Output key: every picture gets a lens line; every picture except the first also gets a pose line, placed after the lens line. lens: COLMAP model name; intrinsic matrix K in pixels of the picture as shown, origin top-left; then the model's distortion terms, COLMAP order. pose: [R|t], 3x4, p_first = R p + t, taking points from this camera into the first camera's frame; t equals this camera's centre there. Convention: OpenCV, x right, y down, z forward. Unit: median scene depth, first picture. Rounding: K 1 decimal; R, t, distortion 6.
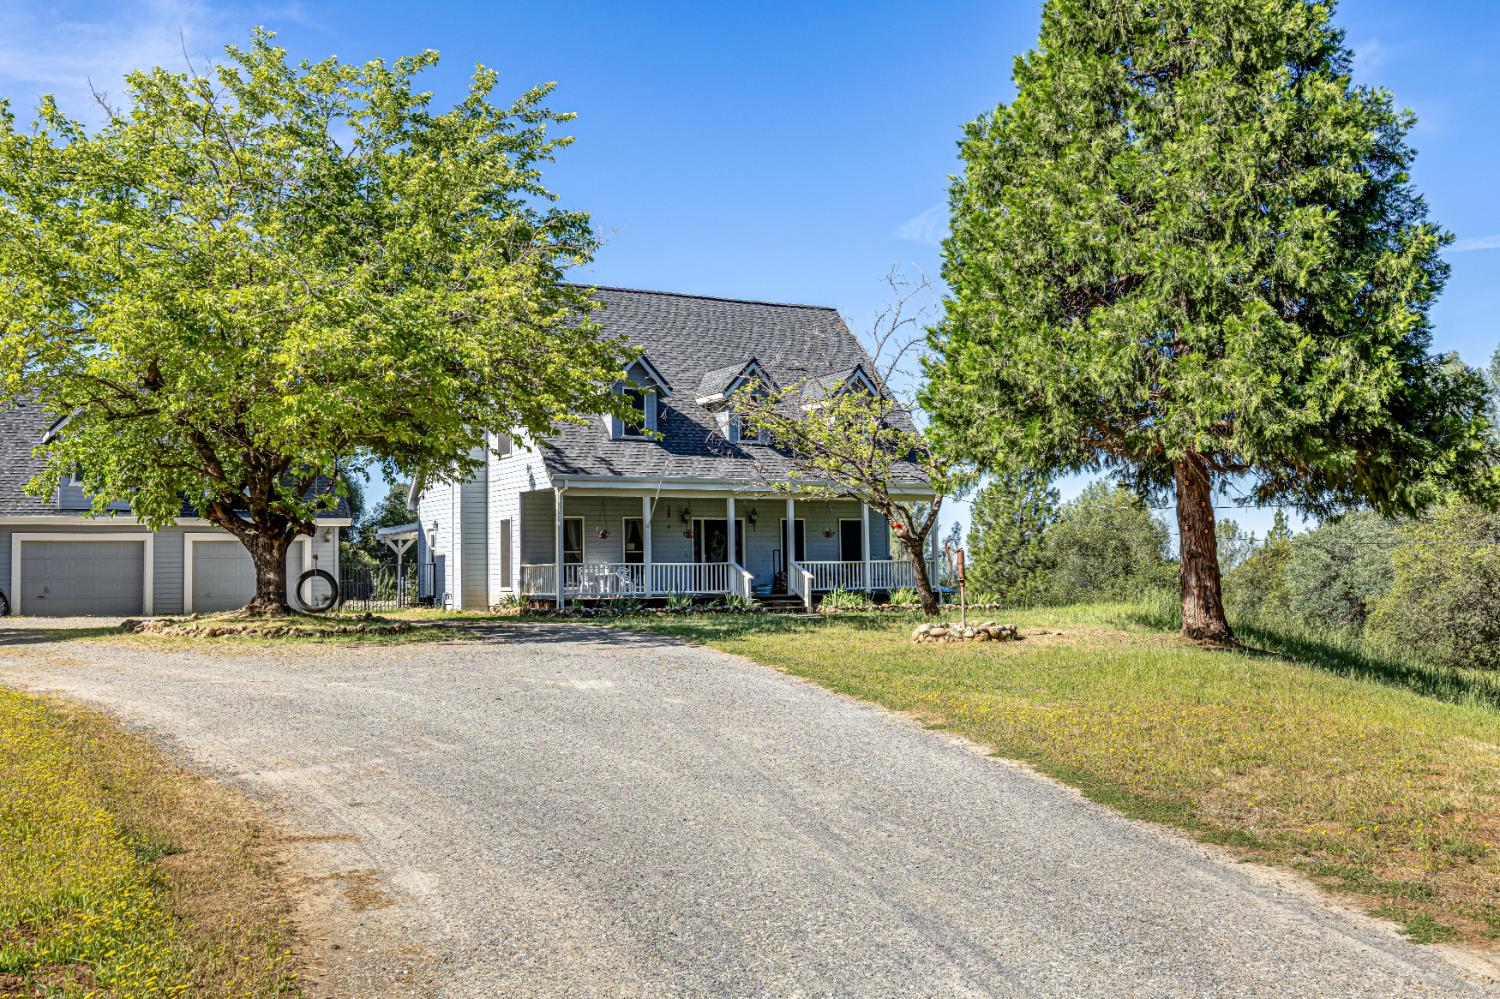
lens RADIAL K [[1420.7, 0, 752.4], [0, 1420.7, 492.0], [0, 0, 1]] dist [0.014709, 0.000000]
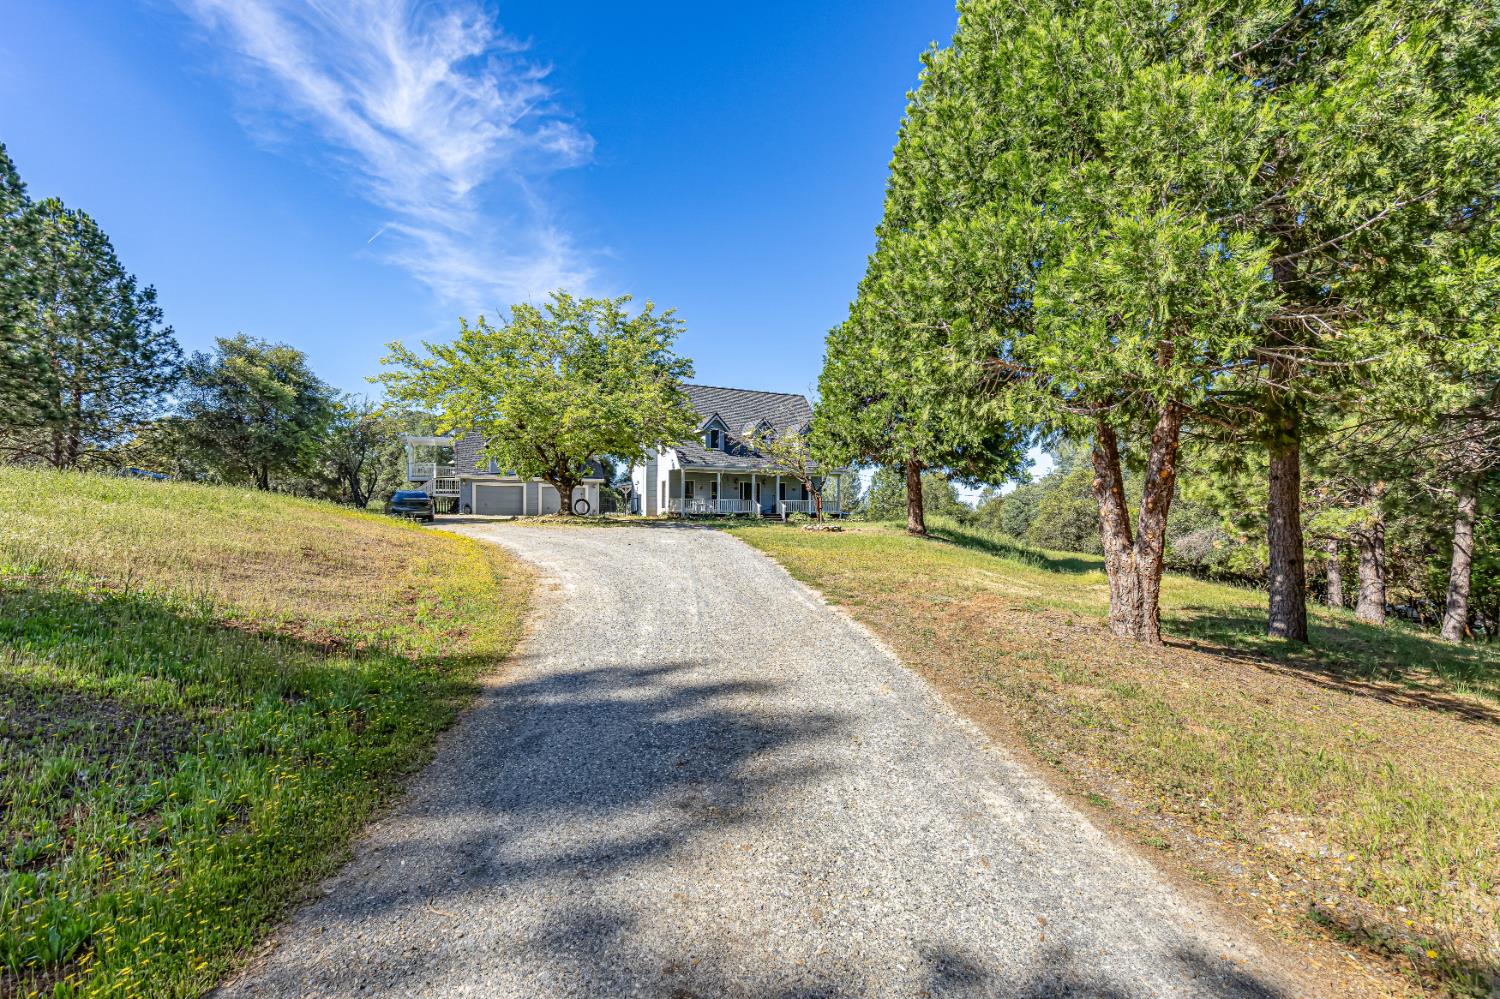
lens RADIAL K [[617.7, 0, 746.2], [0, 617.7, 514.3], [0, 0, 1]] dist [0.021594, -0.000026]
pose [[0.997389, 0.023590, -0.068261, 0.071233], [-0.018625, 0.997195, 0.072488, -0.005288], [0.069780, -0.071027, 0.995031, -0.114818]]
